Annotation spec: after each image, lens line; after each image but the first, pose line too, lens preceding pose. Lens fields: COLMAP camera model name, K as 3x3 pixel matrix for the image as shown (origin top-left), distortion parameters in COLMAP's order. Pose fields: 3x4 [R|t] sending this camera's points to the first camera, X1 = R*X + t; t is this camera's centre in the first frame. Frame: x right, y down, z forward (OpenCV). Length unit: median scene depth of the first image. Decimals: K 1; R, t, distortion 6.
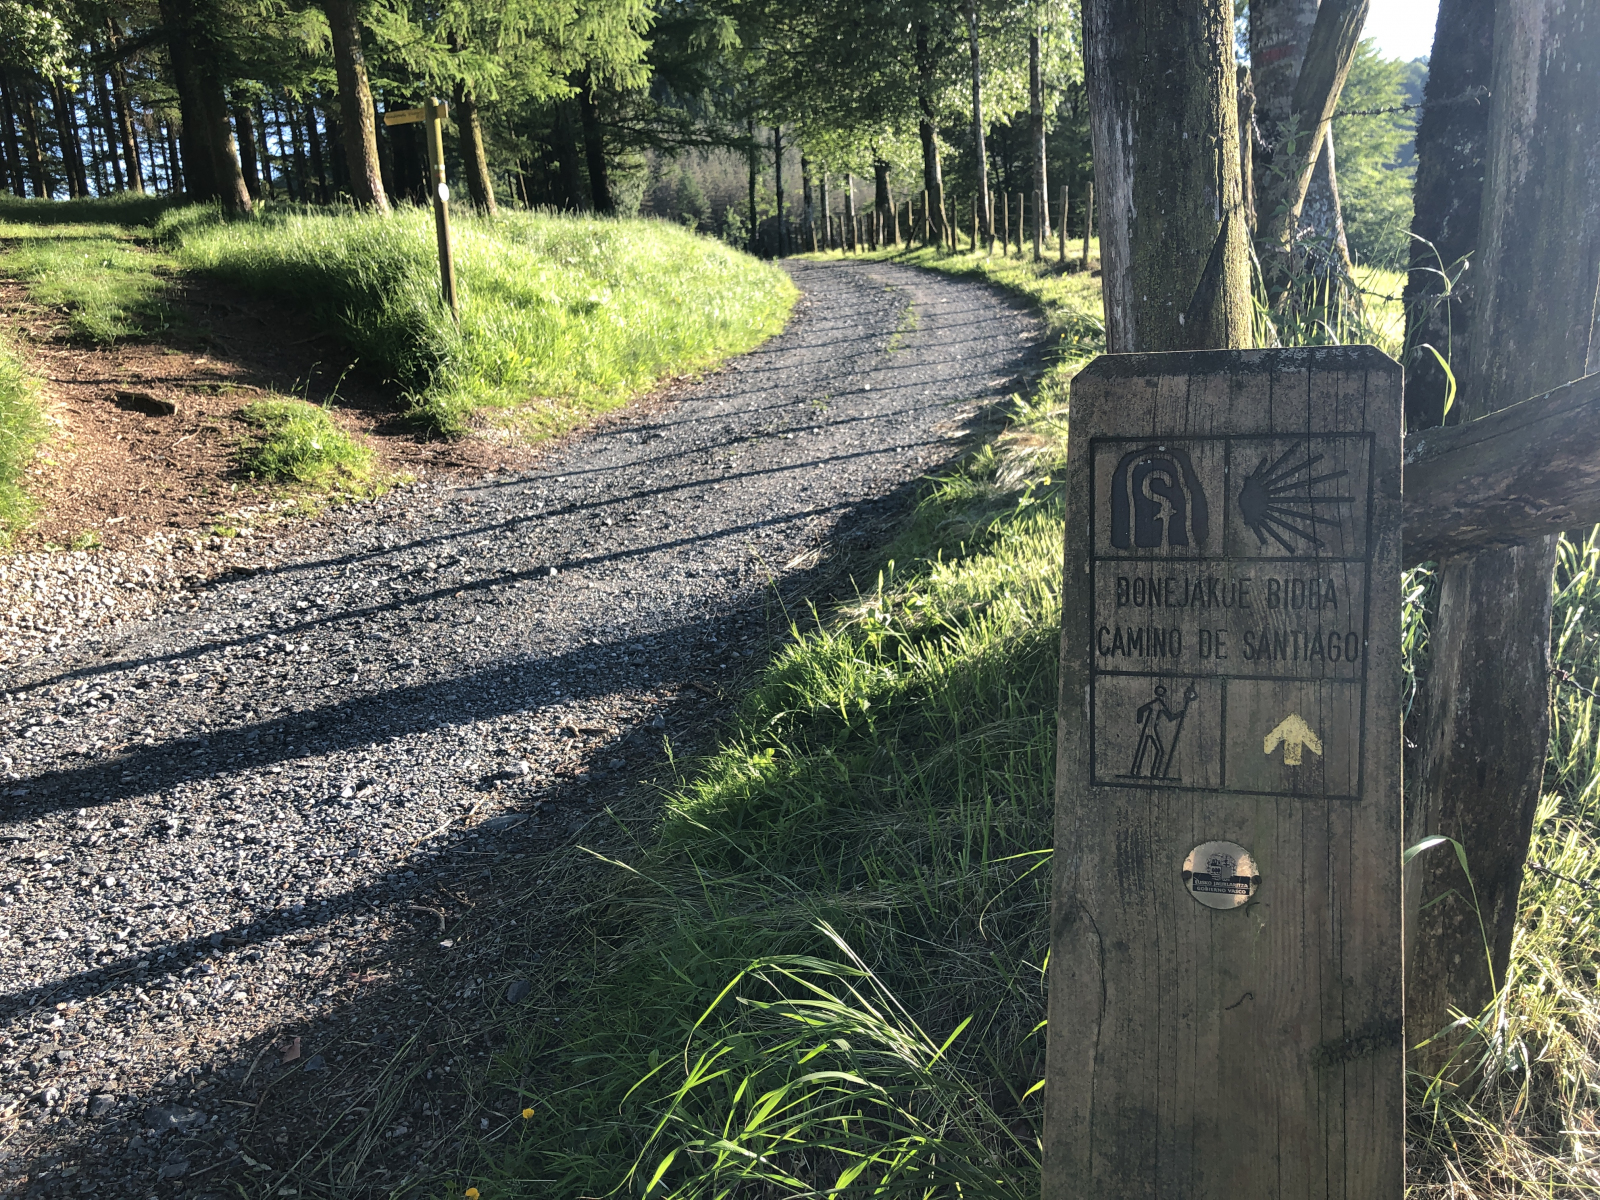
lens RADIAL K [[1309.9, 0, 831.7], [0, 1309.9, 603.2], [0, 0, 1]] dist [0.012605, 0.003088]
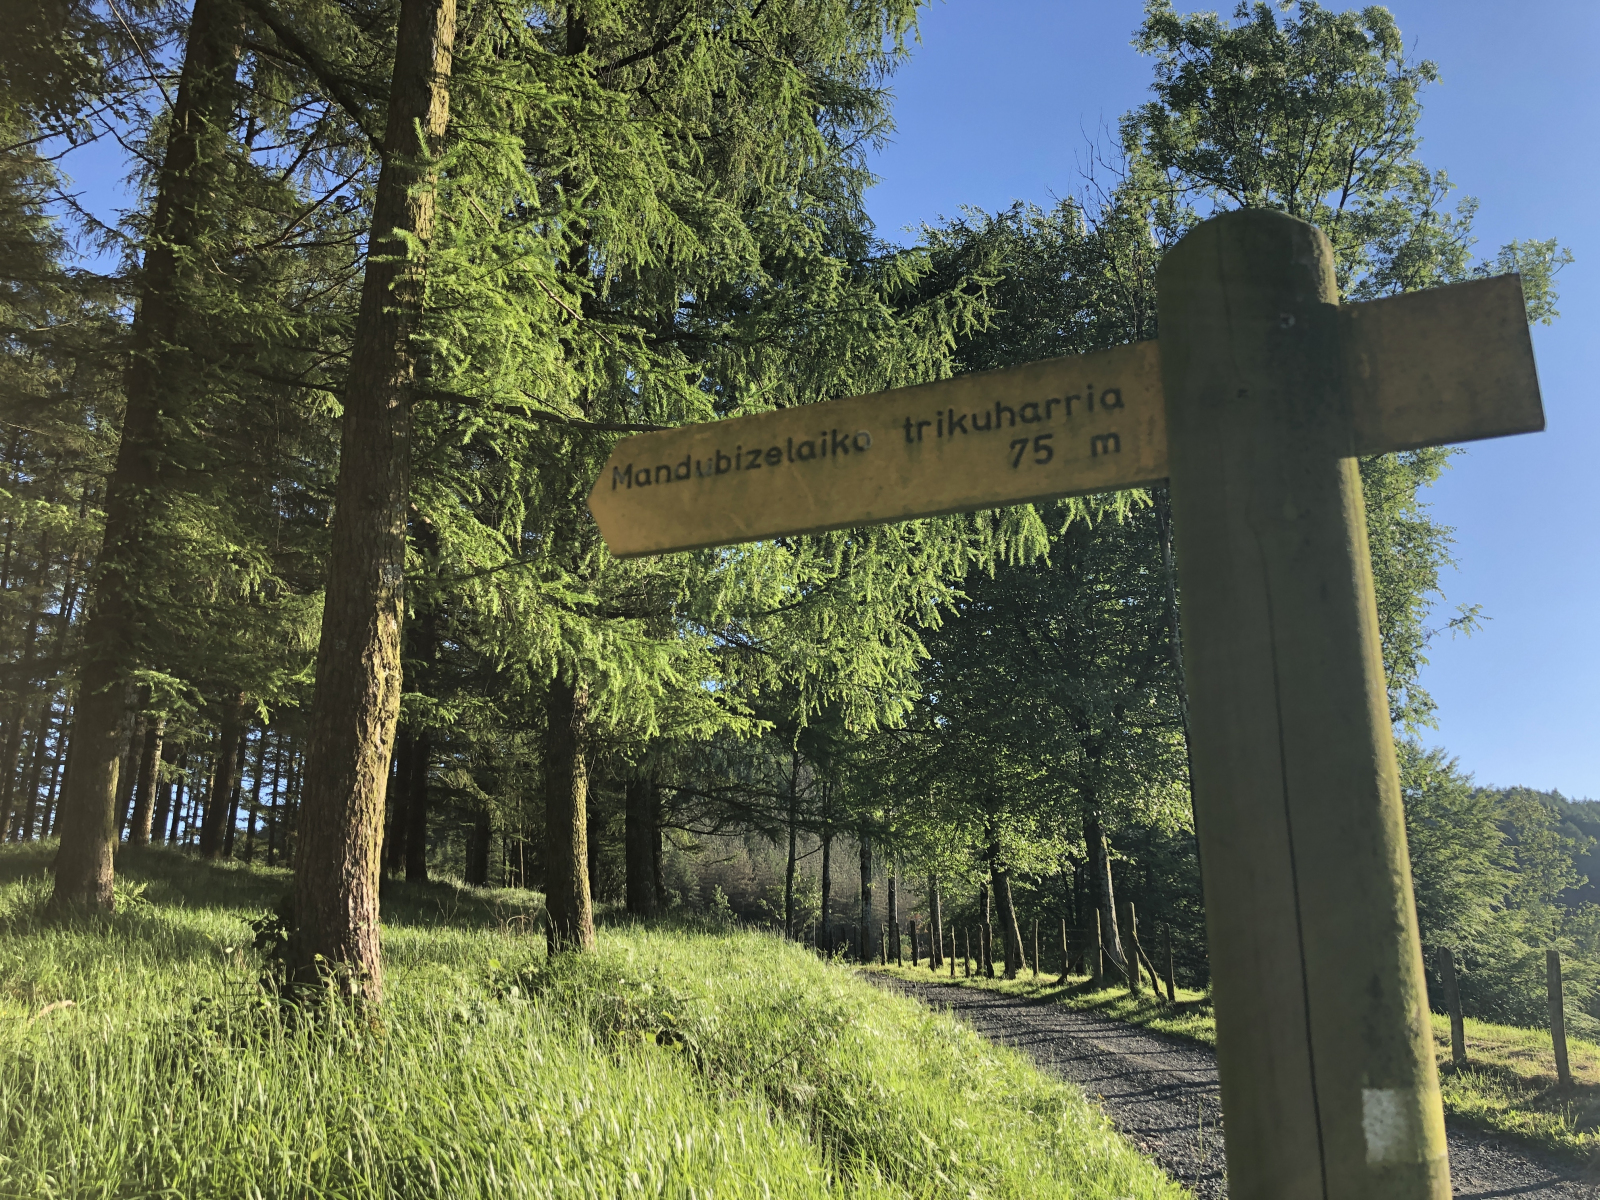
lens RADIAL K [[1309.9, 0, 831.7], [0, 1309.9, 603.2], [0, 0, 1]] dist [0.012605, 0.003088]
pose [[0.997463, 0.071095, 0.003588, -0.092814], [-0.060310, 0.870782, -0.487957, -0.091609], [-0.037816, 0.486503, 0.872860, 0.265339]]
